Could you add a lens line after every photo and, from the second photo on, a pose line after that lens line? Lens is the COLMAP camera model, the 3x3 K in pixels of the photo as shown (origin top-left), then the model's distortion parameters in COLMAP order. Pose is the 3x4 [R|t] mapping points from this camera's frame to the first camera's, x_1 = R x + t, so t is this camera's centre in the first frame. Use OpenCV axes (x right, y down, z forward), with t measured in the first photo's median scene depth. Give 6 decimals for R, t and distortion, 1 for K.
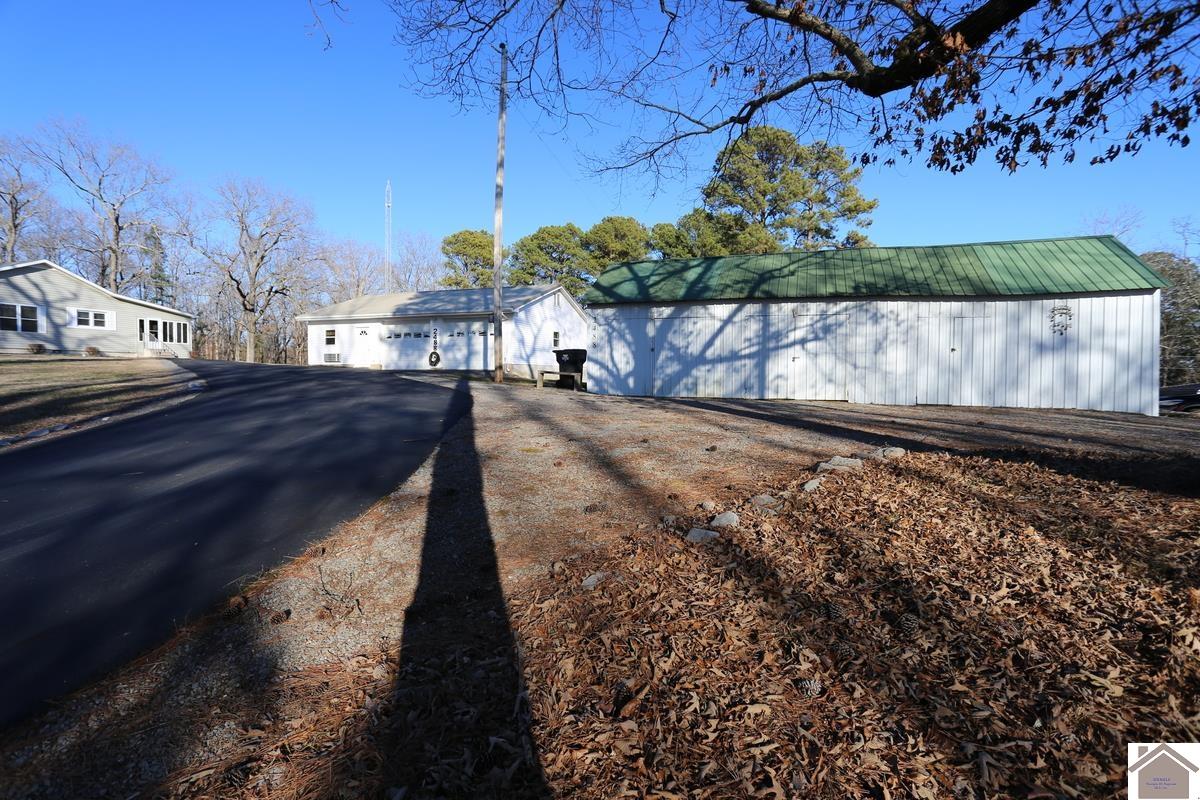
lens RADIAL K [[584.7, 0, 591.0], [0, 584.7, 399.4], [0, 0, 1]] dist [-0.076446, 0.035457]
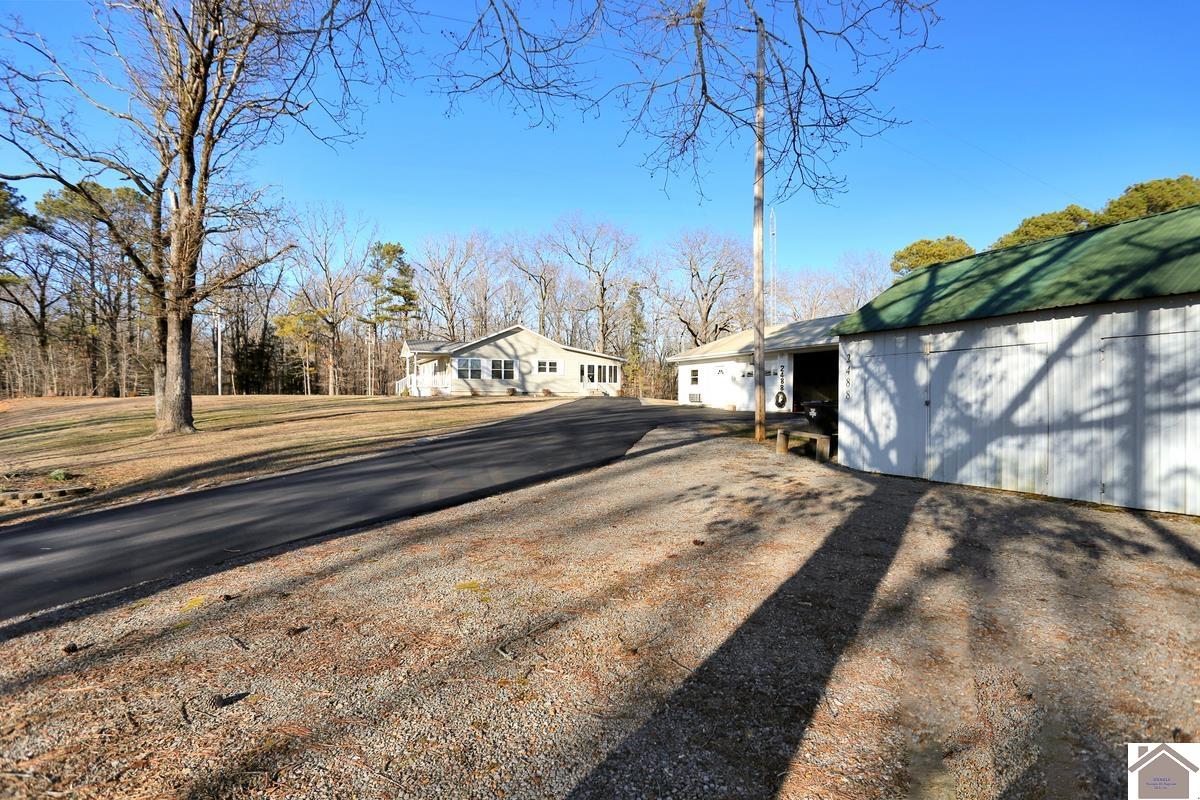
lens RADIAL K [[584.7, 0, 591.0], [0, 584.7, 399.4], [0, 0, 1]] dist [-0.076446, 0.035457]
pose [[0.714913, -0.009515, -0.699148, 0.140530], [-0.021738, 0.999122, -0.035825, -0.032682], [0.698875, 0.040810, 0.714079, 0.170785]]
